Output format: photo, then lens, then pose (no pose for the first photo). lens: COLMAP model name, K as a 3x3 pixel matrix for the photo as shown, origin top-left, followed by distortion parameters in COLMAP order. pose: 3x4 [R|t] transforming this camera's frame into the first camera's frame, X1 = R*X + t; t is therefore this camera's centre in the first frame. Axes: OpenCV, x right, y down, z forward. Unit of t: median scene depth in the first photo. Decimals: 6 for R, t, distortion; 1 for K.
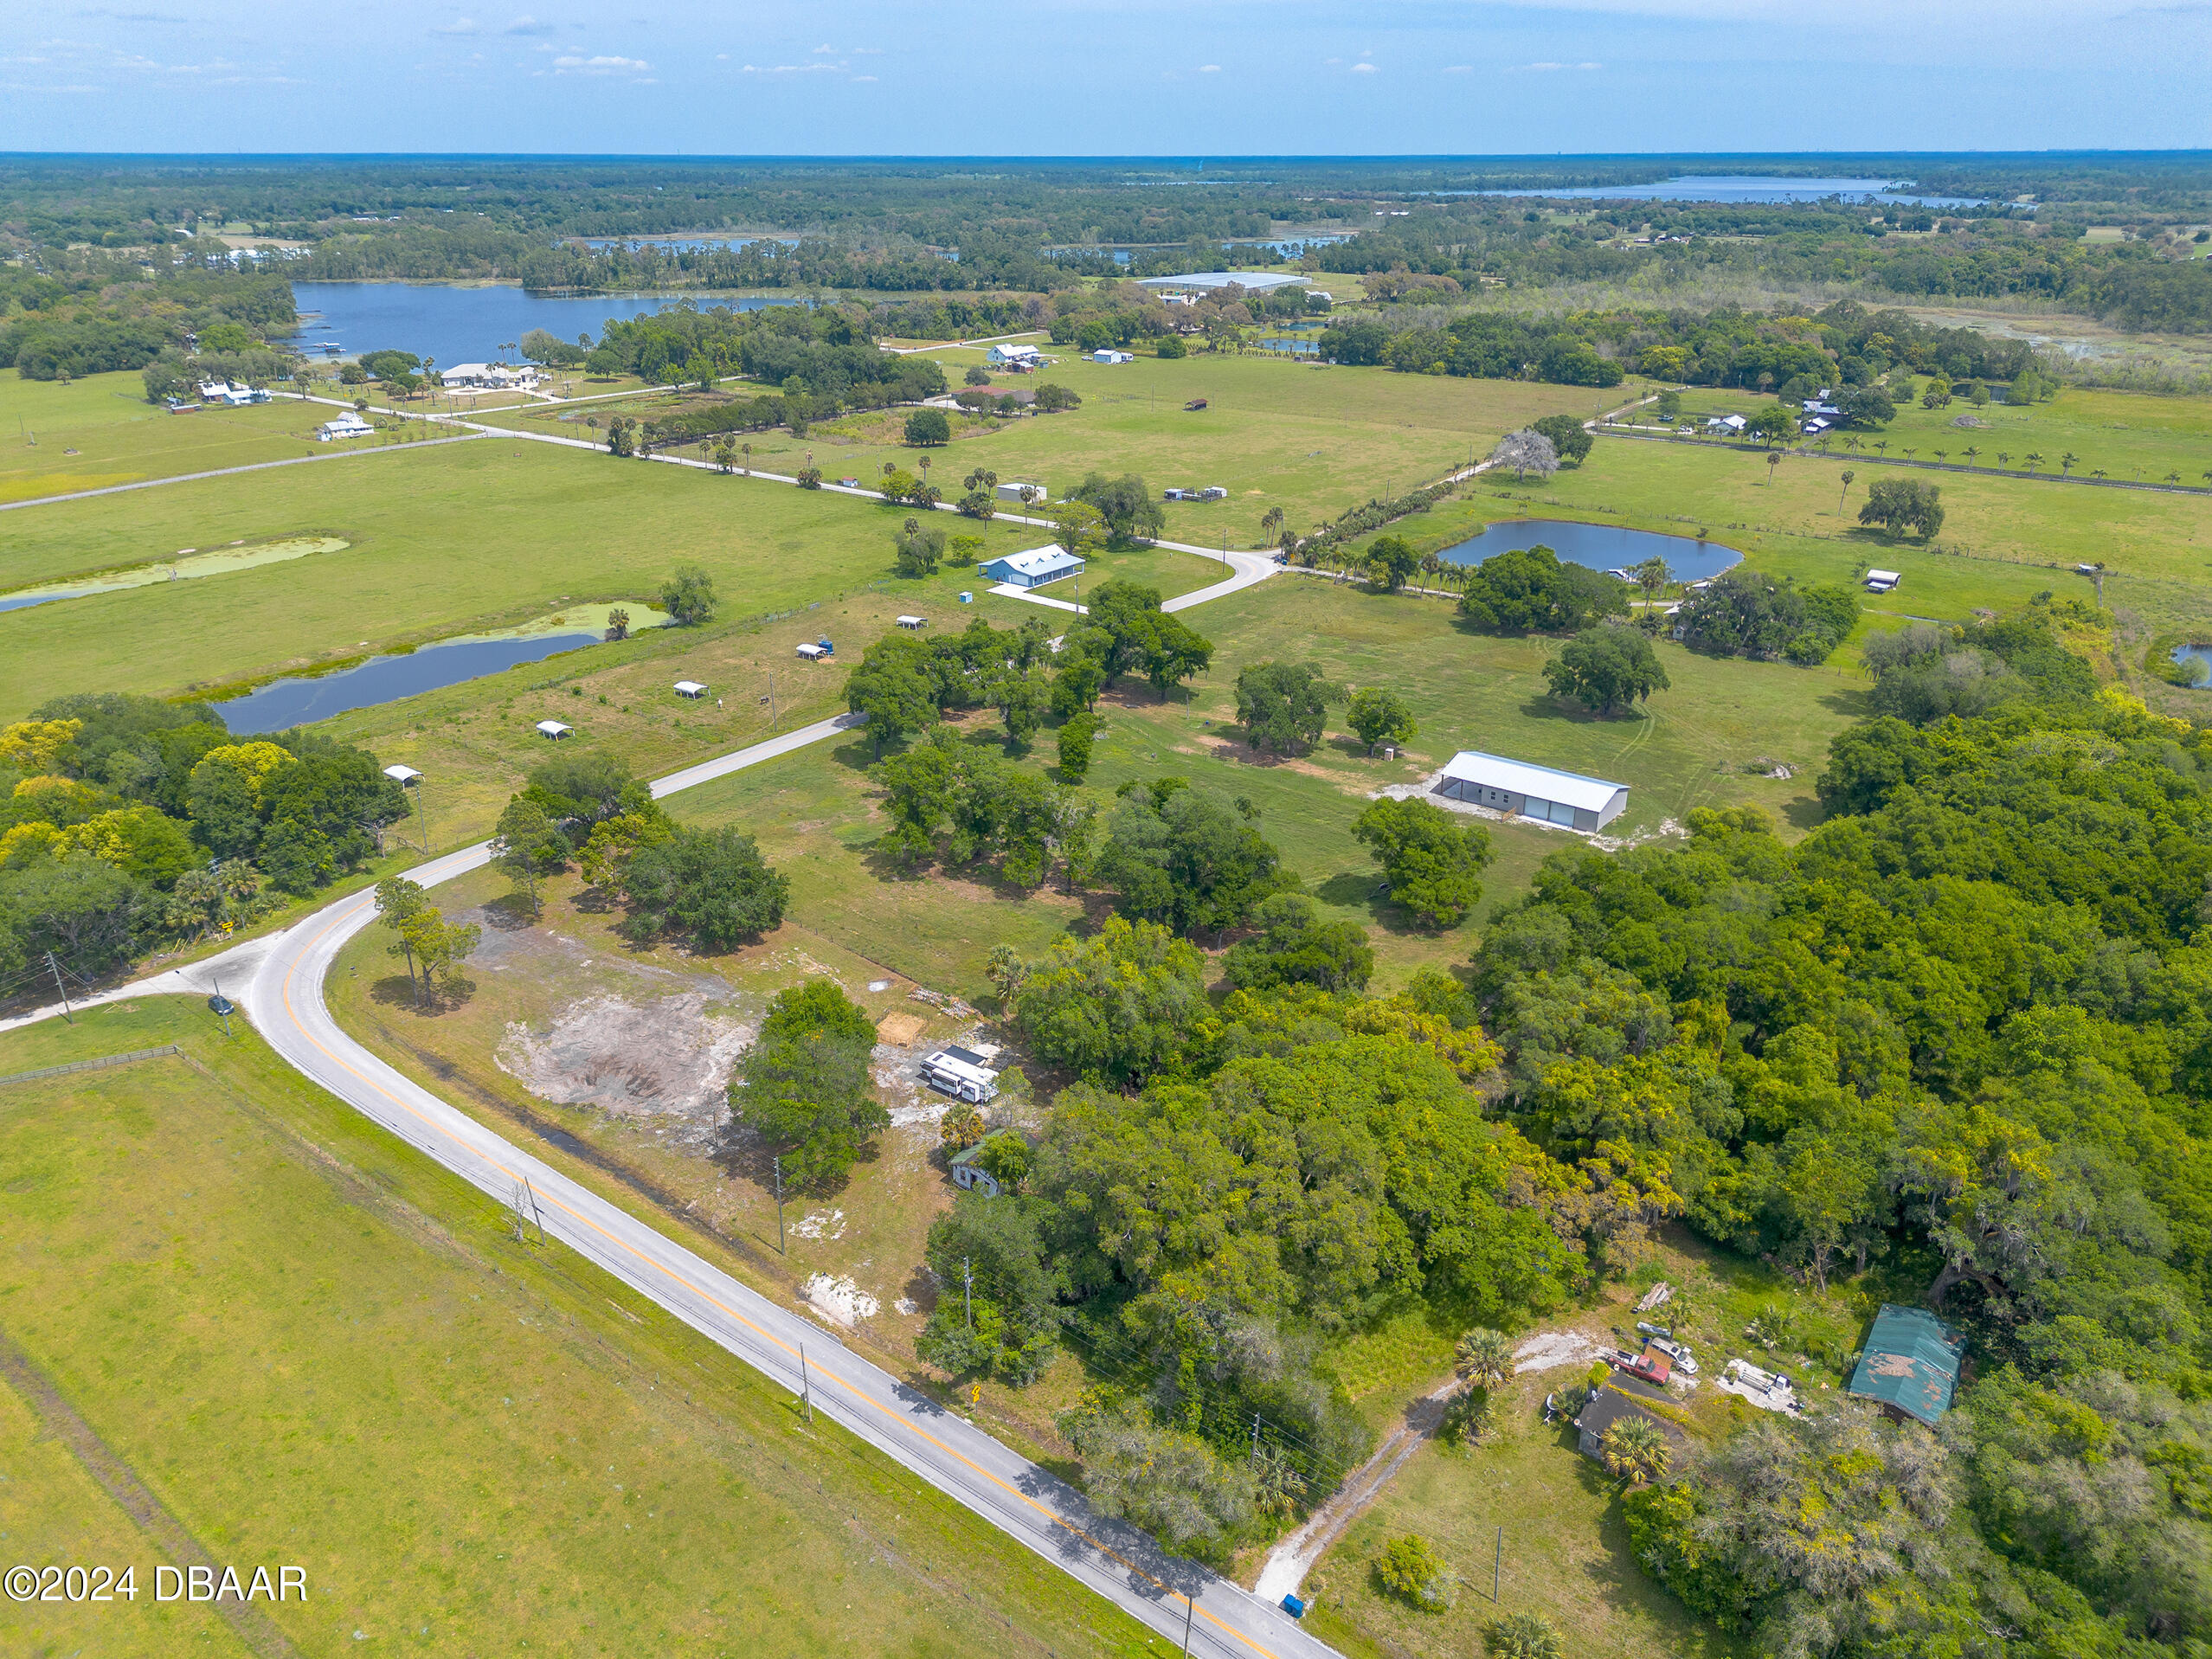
lens RADIAL K [[1561.1, 0, 1103.0], [0, 1561.1, 831.0], [0, 0, 1]] dist [0.069788, -0.074743]
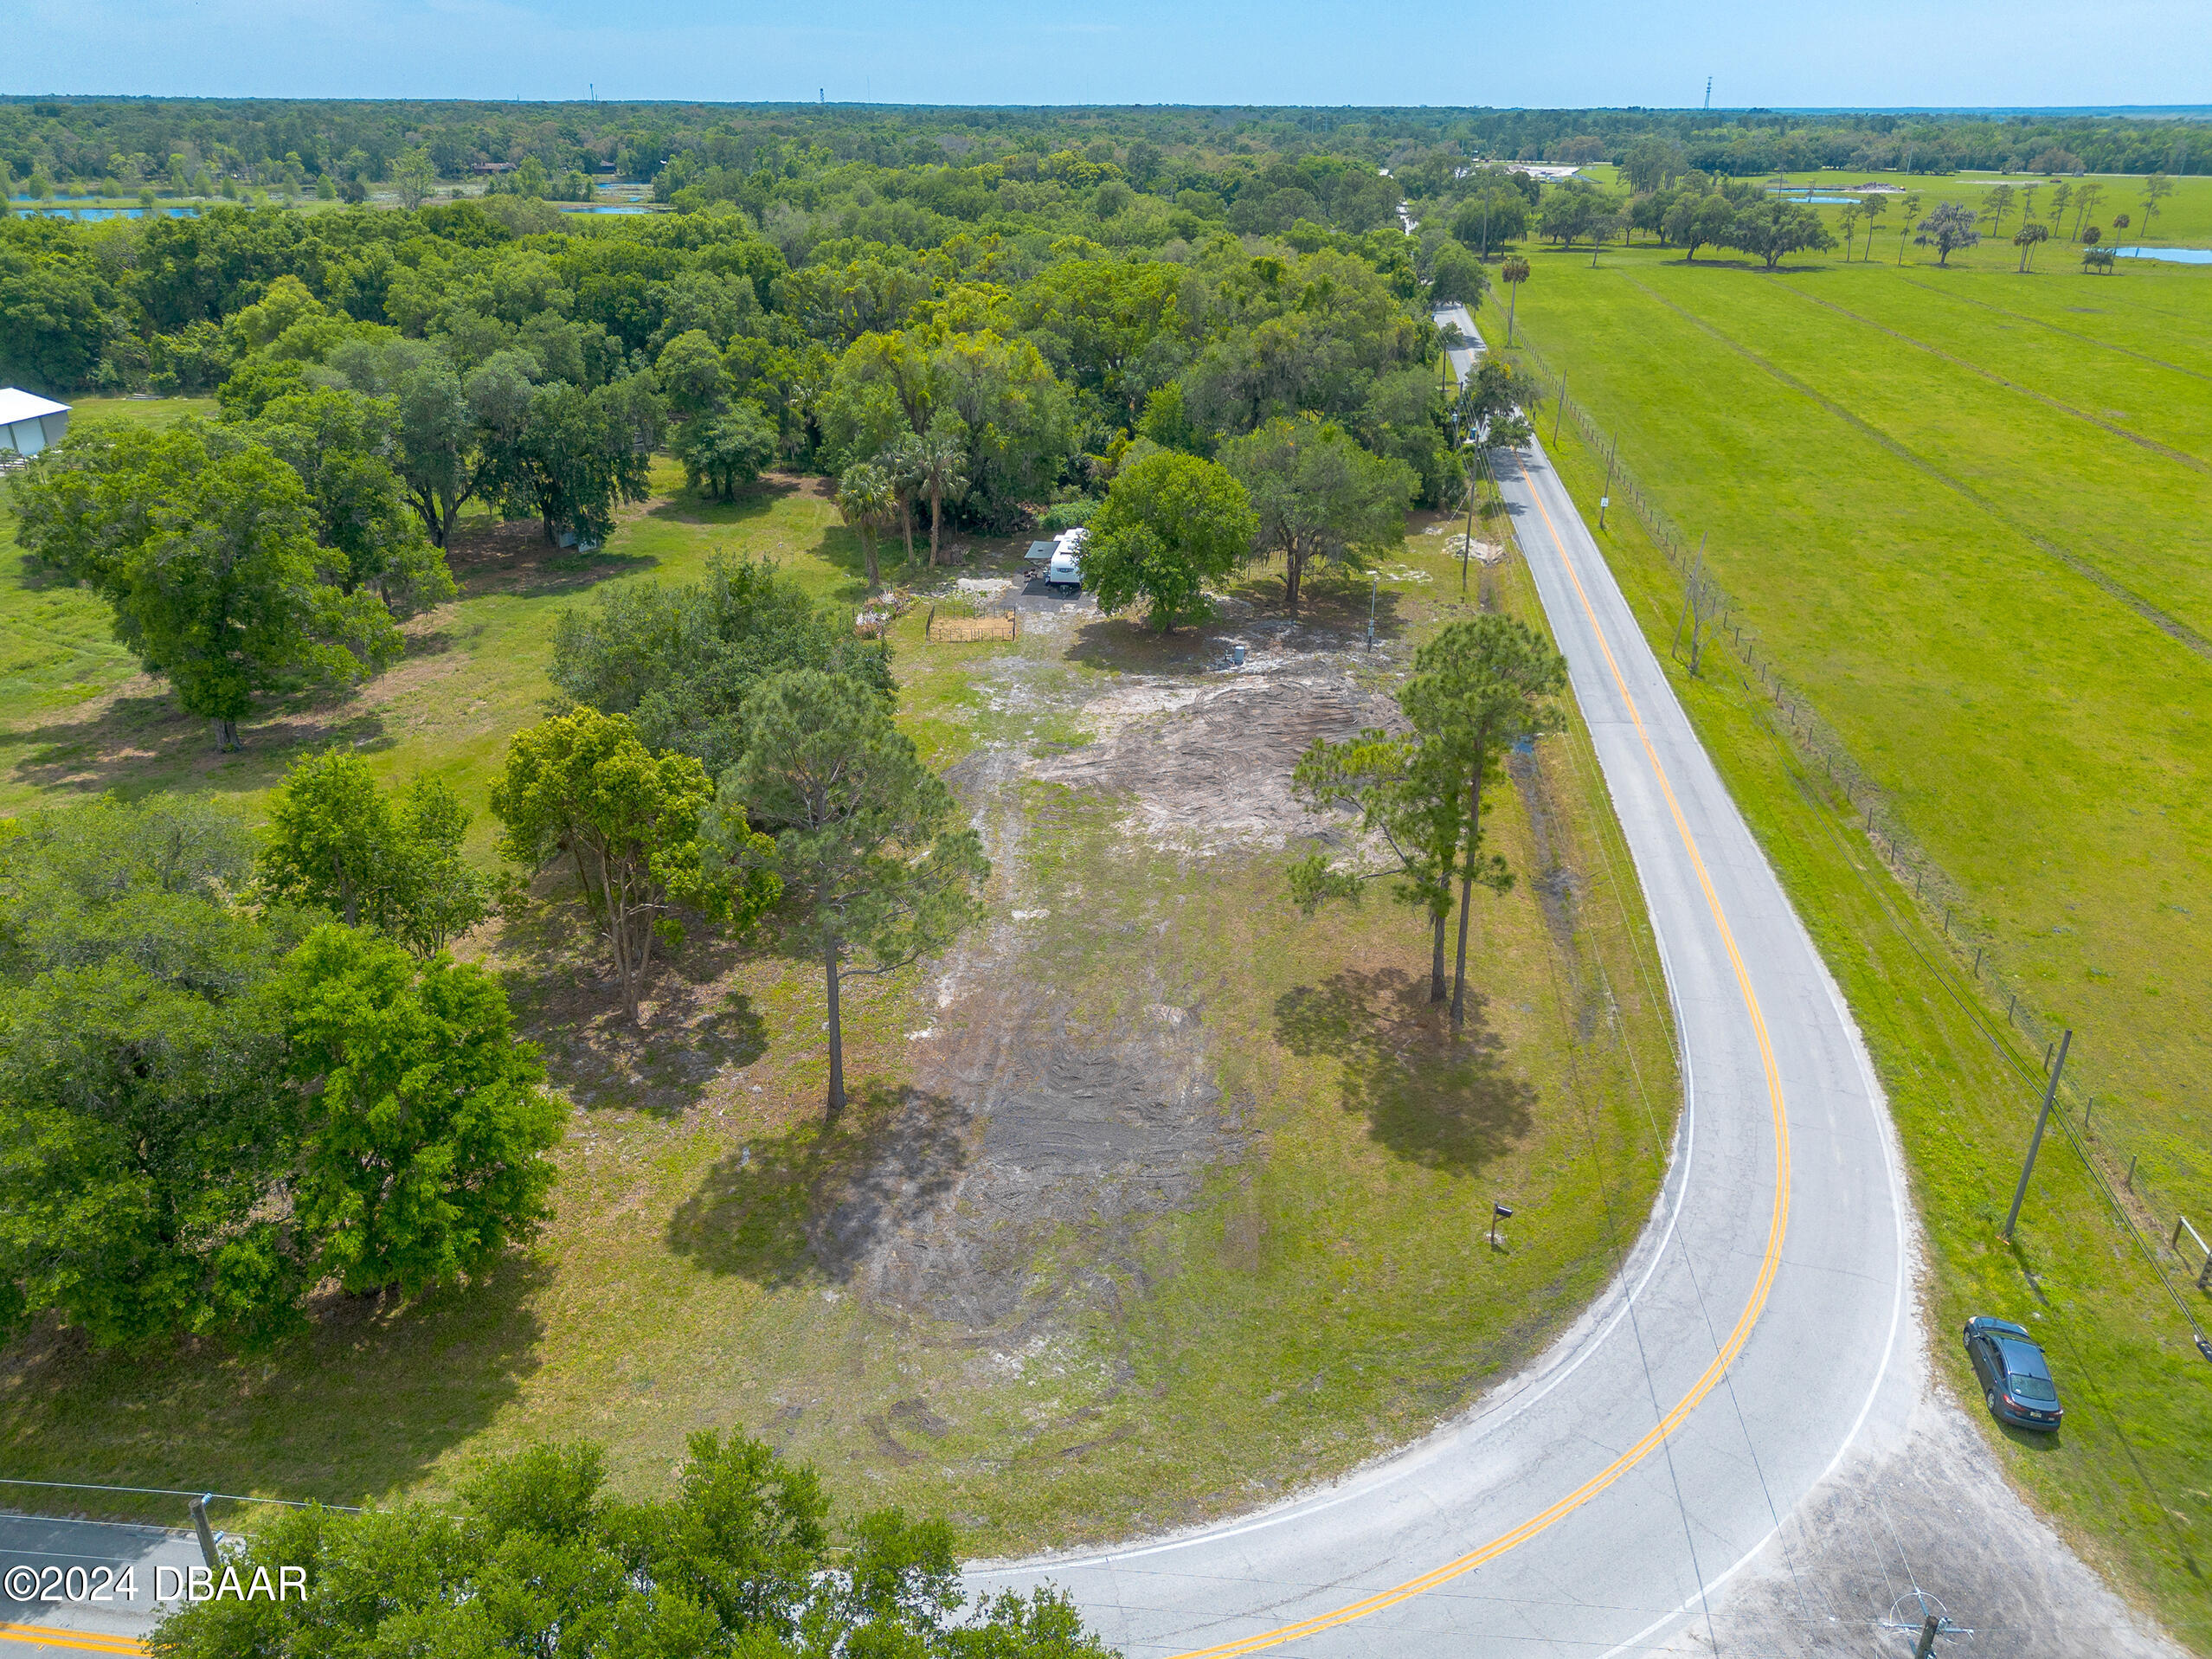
lens RADIAL K [[1570.5, 0, 1100.7], [0, 1570.5, 842.7], [0, 0, 1]] dist [0.066457, -0.064174]
pose [[-0.492878, -0.366312, 0.789232, -0.381415], [0.341600, 0.752767, 0.562718, -0.078289], [-0.800238, 0.546953, -0.245890, 0.660202]]
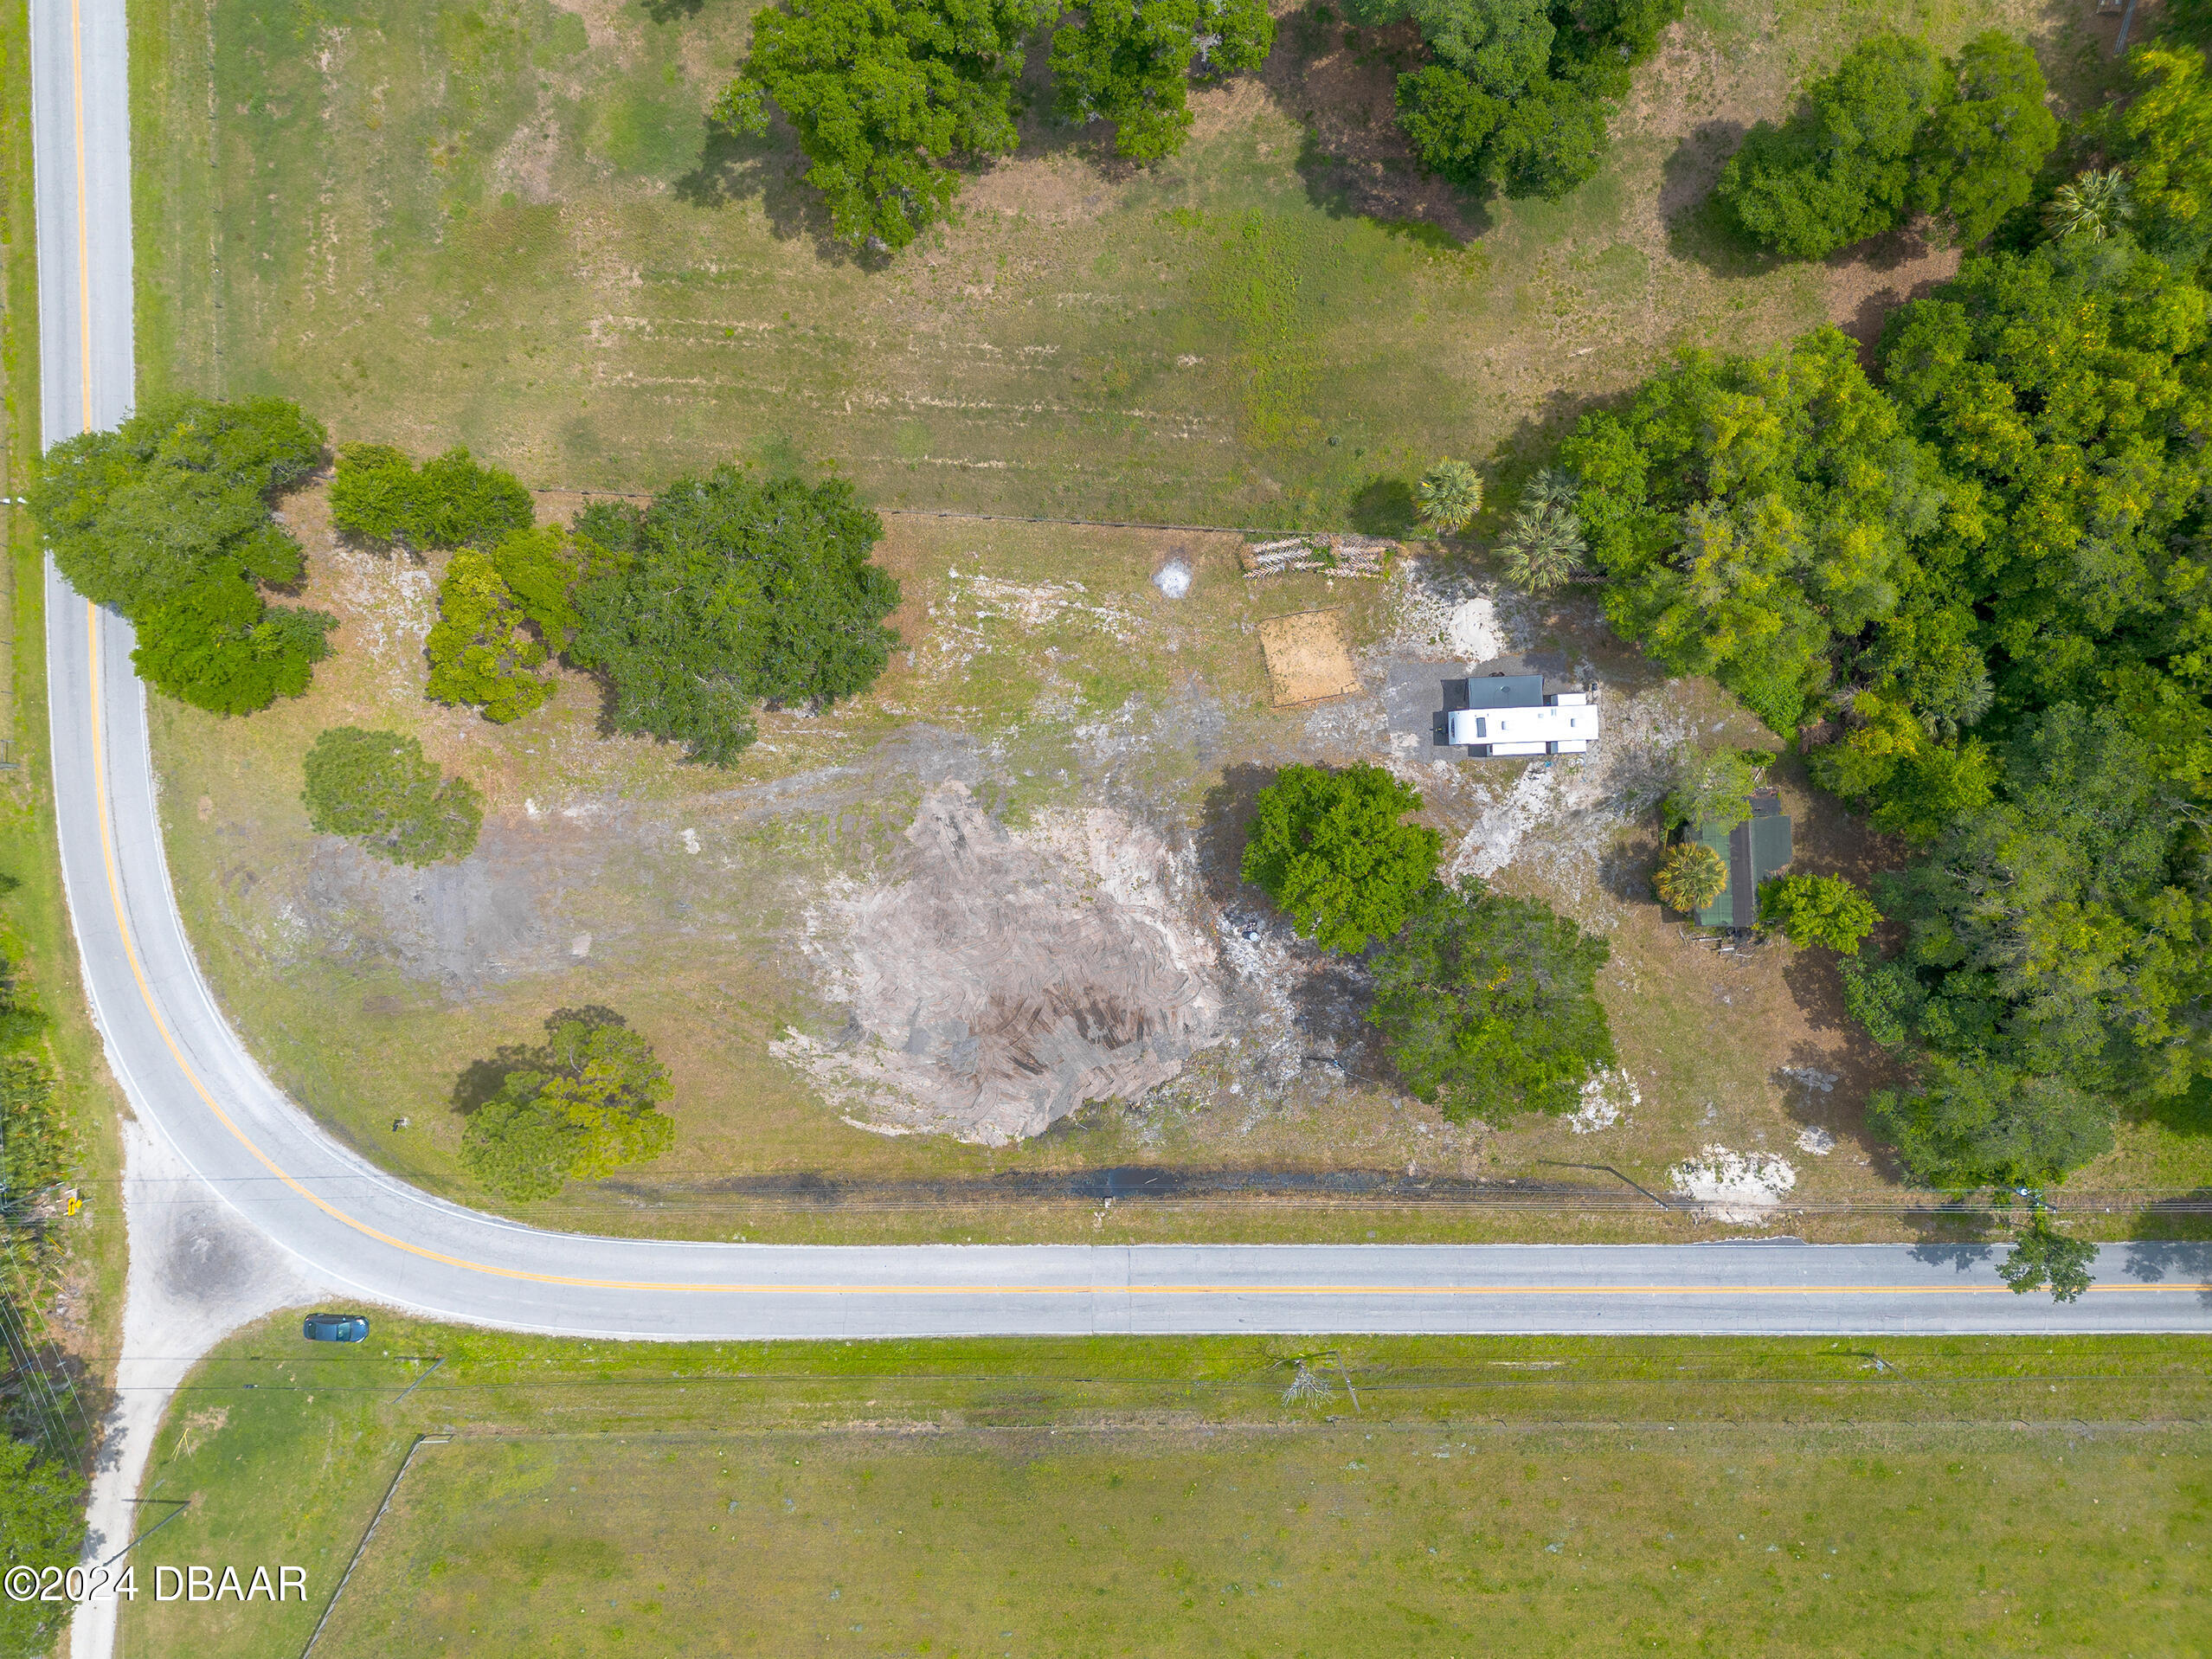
lens RADIAL K [[1555.6, 0, 1106.0], [0, 1555.6, 829.5], [0, 0, 1]] dist [0.072126, -0.072237]
pose [[0.783075, -0.621843, -0.010279, -0.128263], [0.253117, 0.303561, 0.918576, -0.235671], [-0.568090, -0.721916, 0.395110, 0.436442]]
